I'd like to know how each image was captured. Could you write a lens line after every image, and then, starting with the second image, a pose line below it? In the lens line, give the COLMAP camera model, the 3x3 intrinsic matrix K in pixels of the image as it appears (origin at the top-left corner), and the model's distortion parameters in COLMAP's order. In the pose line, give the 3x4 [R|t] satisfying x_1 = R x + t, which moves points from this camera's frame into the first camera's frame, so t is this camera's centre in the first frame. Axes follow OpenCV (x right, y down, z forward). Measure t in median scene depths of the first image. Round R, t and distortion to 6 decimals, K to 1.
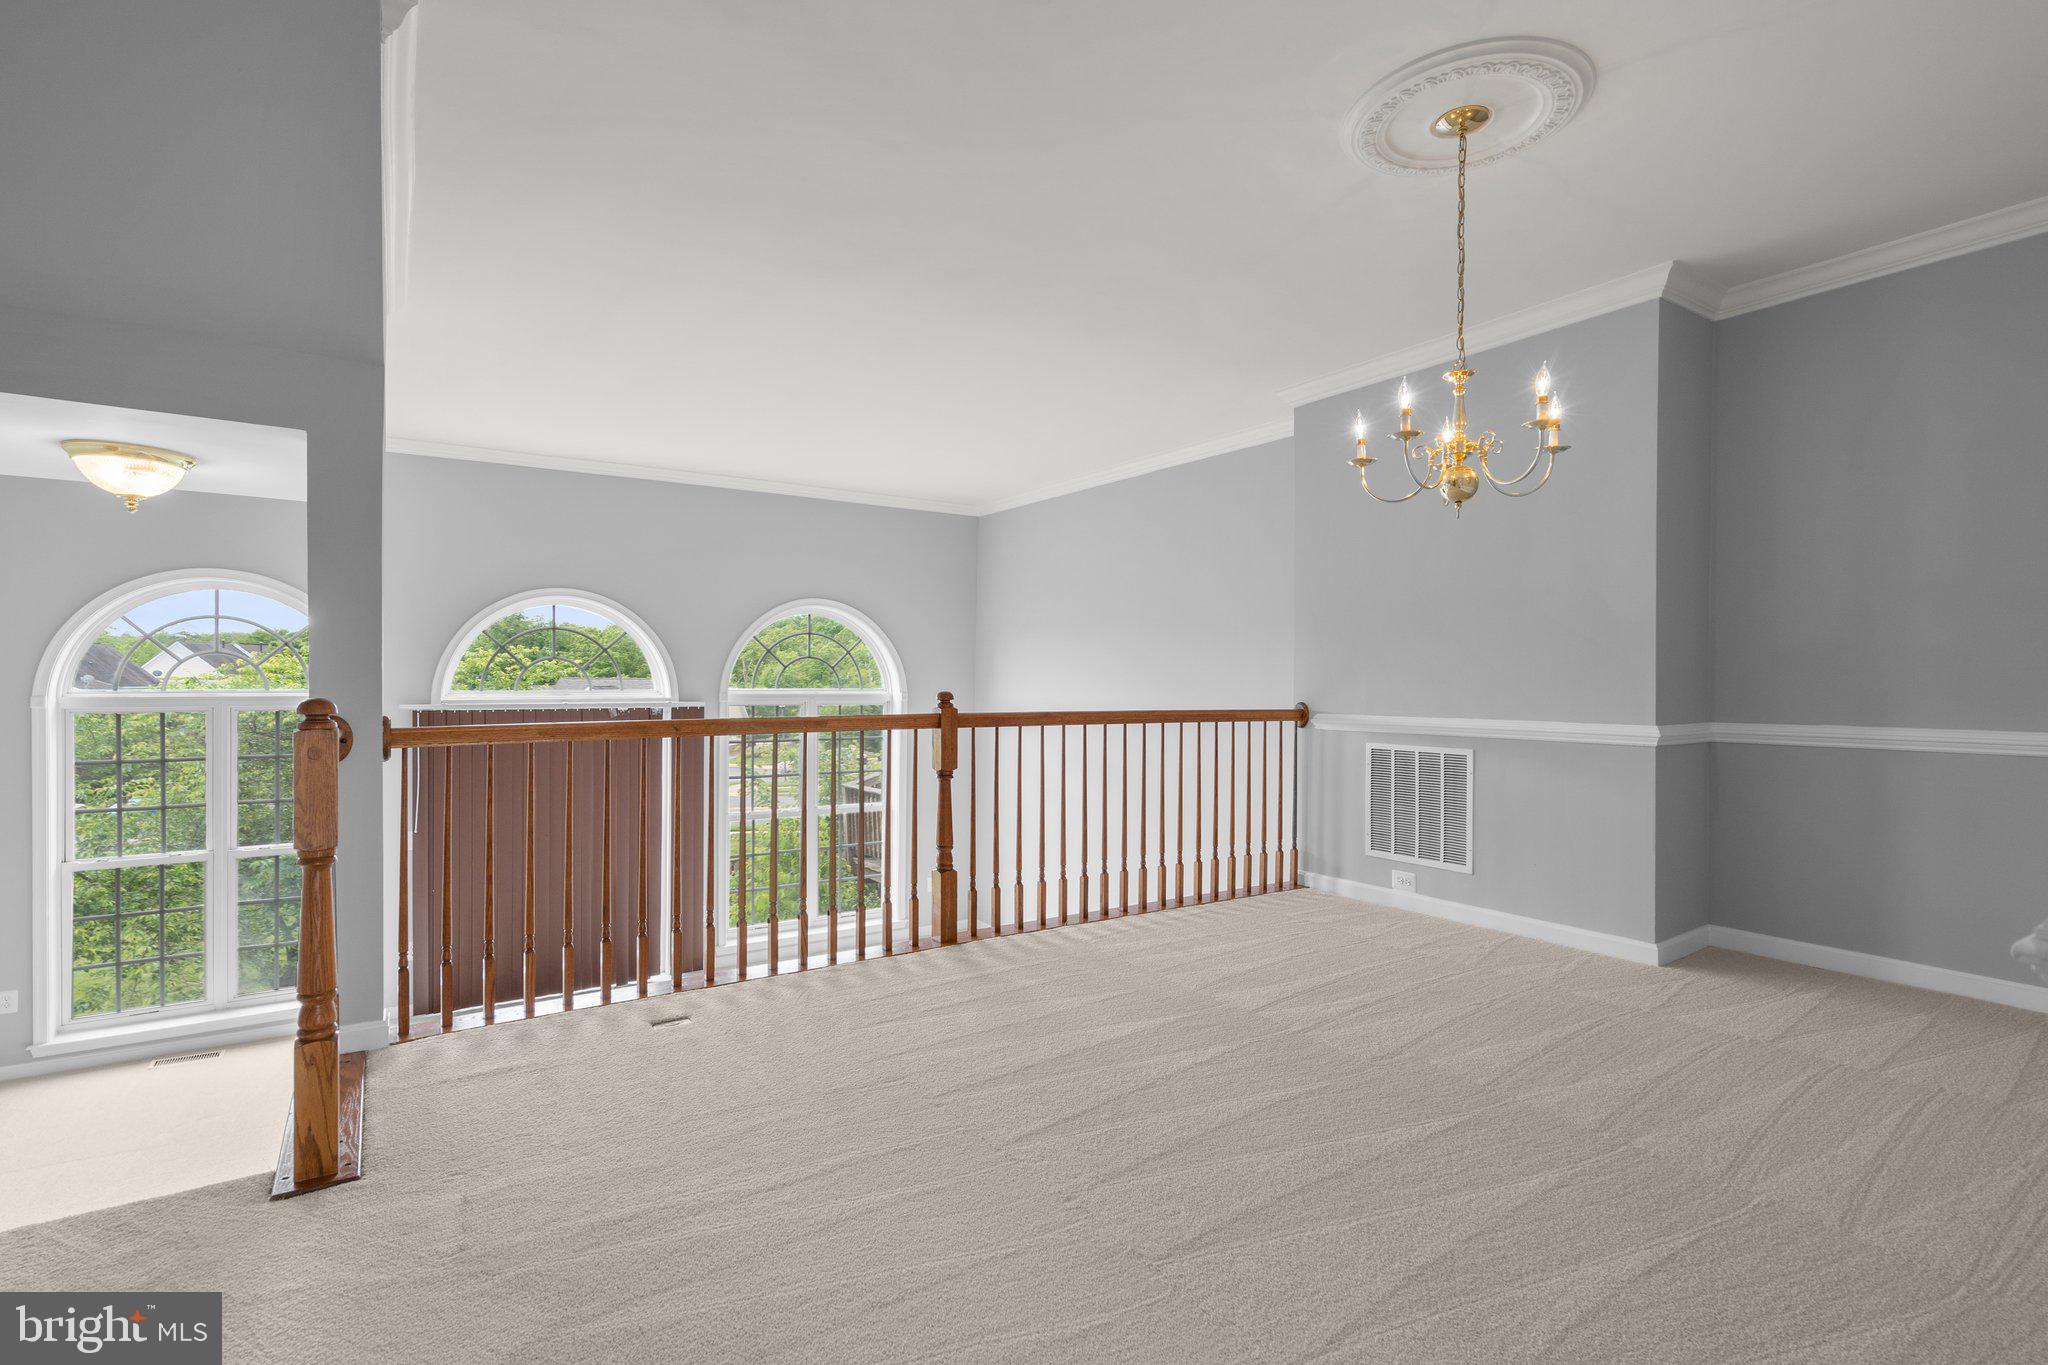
lens RADIAL K [[966.5, 0, 977.5], [0, 966.5, 678.6], [0, 0, 1]] dist [-0.000989, -0.000028]
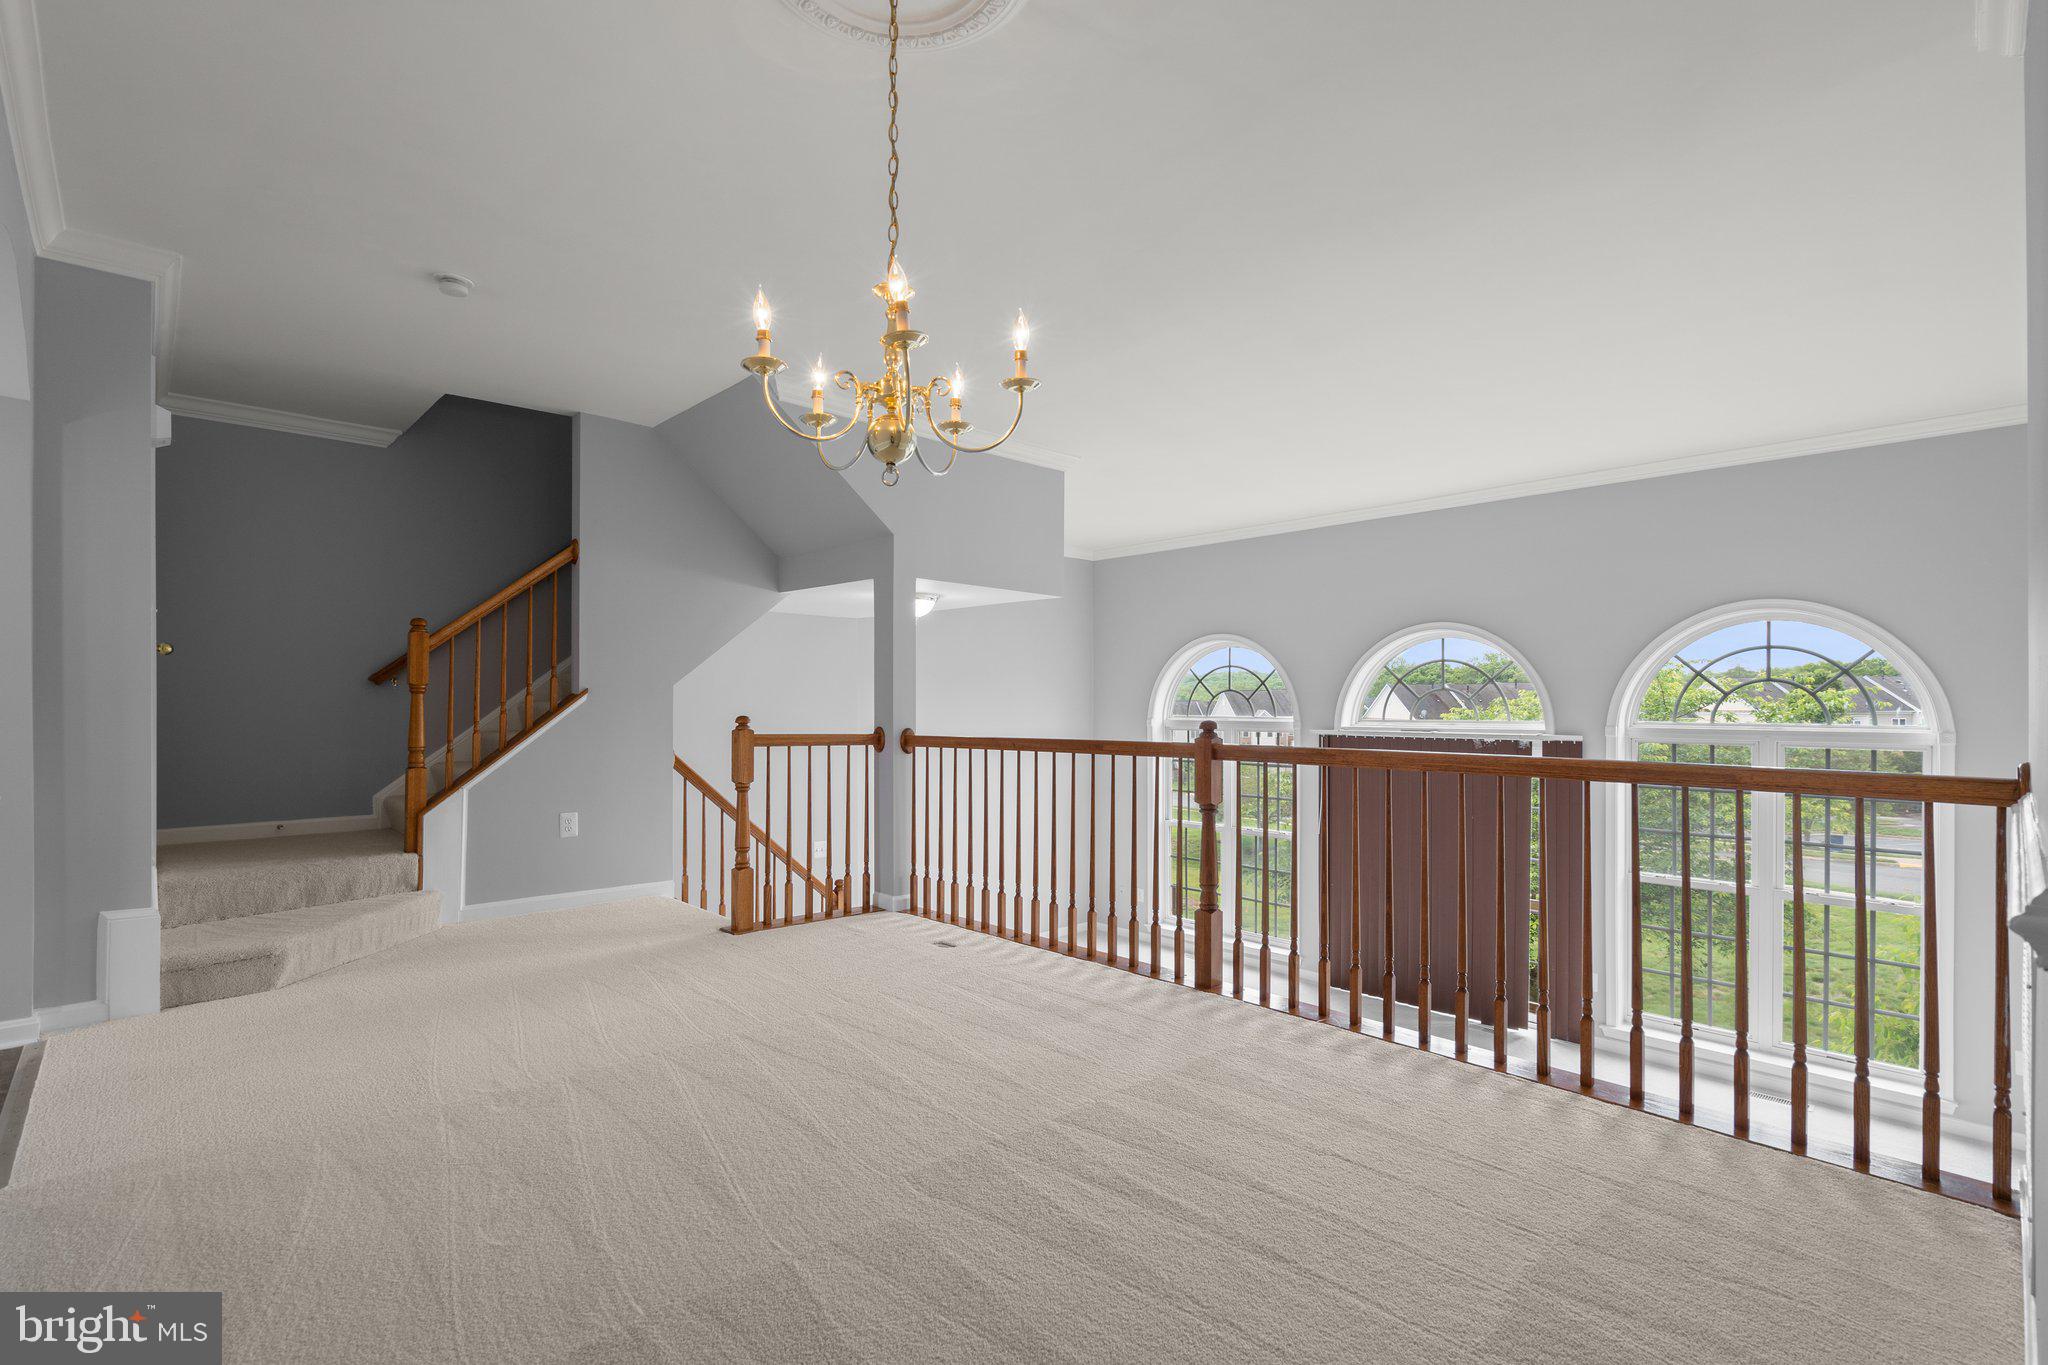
lens RADIAL K [[949.3, 0, 1025.0], [0, 949.3, 693.8], [0, 0, 1]] dist [0.001712, 0.000150]
pose [[0.214321, -0.011123, -0.976700, 0.455533], [-0.006104, 0.999900, -0.012727, -0.000303], [0.976744, 0.008689, 0.214231, 0.338300]]
